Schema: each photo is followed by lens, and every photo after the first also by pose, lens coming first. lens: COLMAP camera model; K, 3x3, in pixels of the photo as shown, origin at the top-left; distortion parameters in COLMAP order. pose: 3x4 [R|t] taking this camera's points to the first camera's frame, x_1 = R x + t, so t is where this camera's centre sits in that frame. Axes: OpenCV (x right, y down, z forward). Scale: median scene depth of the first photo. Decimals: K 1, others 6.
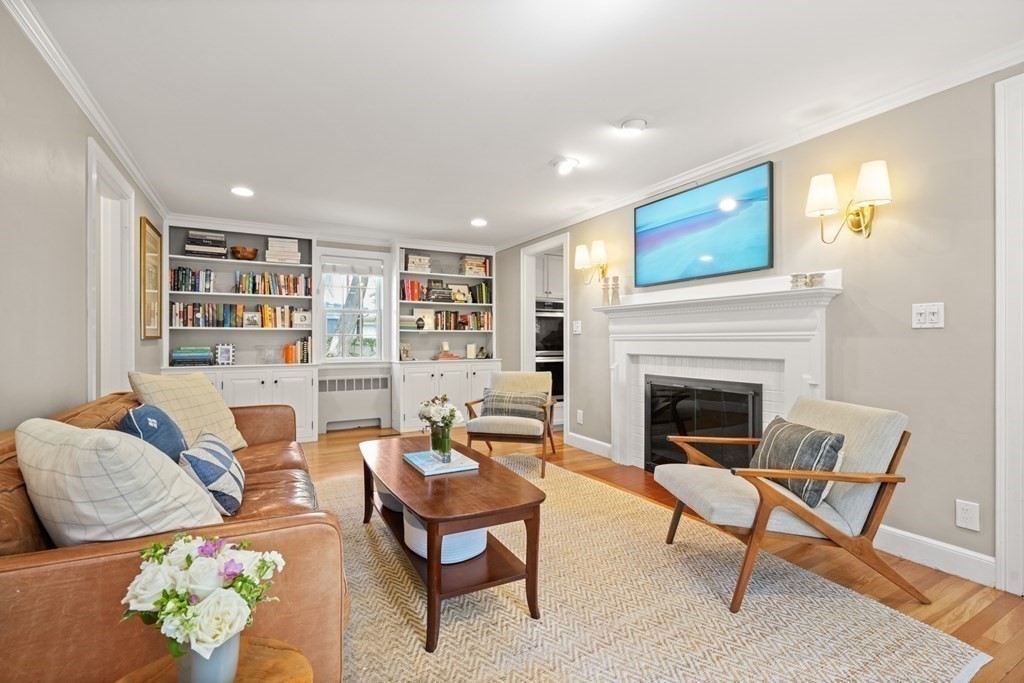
lens RADIAL K [[461.6, 0, 517.7], [0, 461.6, 341.7], [0, 0, 1]] dist [0.001331, -0.000475]
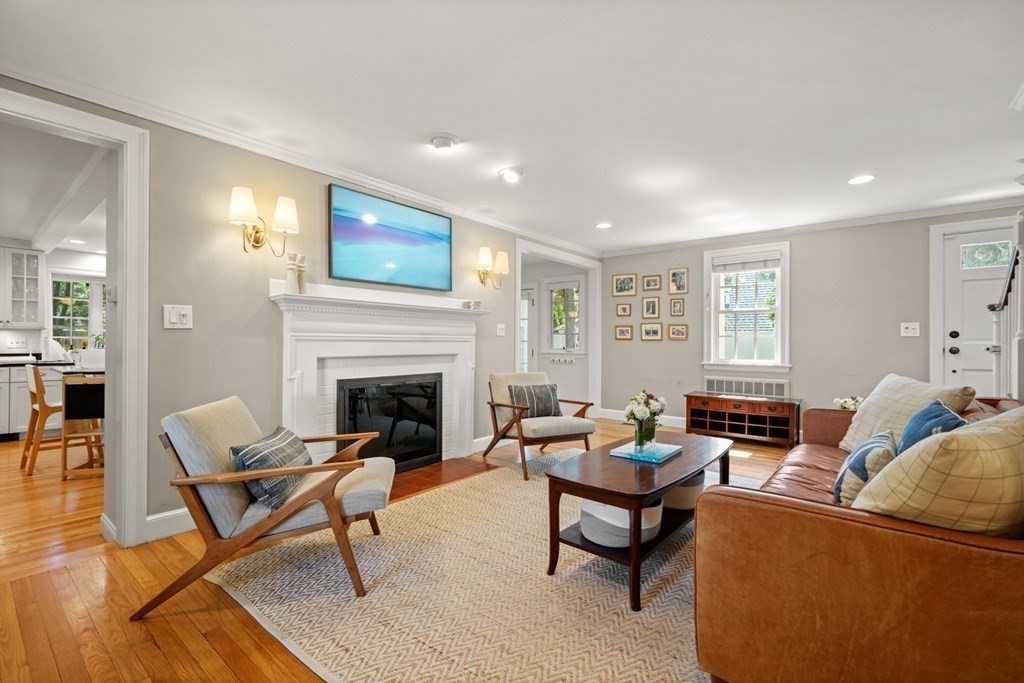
lens RADIAL K [[461.6, 0, 505.1], [0, 461.6, 341.1], [0, 0, 1]] dist [0.001331, -0.000475]
pose [[-0.352225, 0.005415, 0.935900, -0.530213], [0.003984, 0.999983, -0.004286, 0.002027], [-0.935907, 0.002219, -0.352241, 0.826825]]
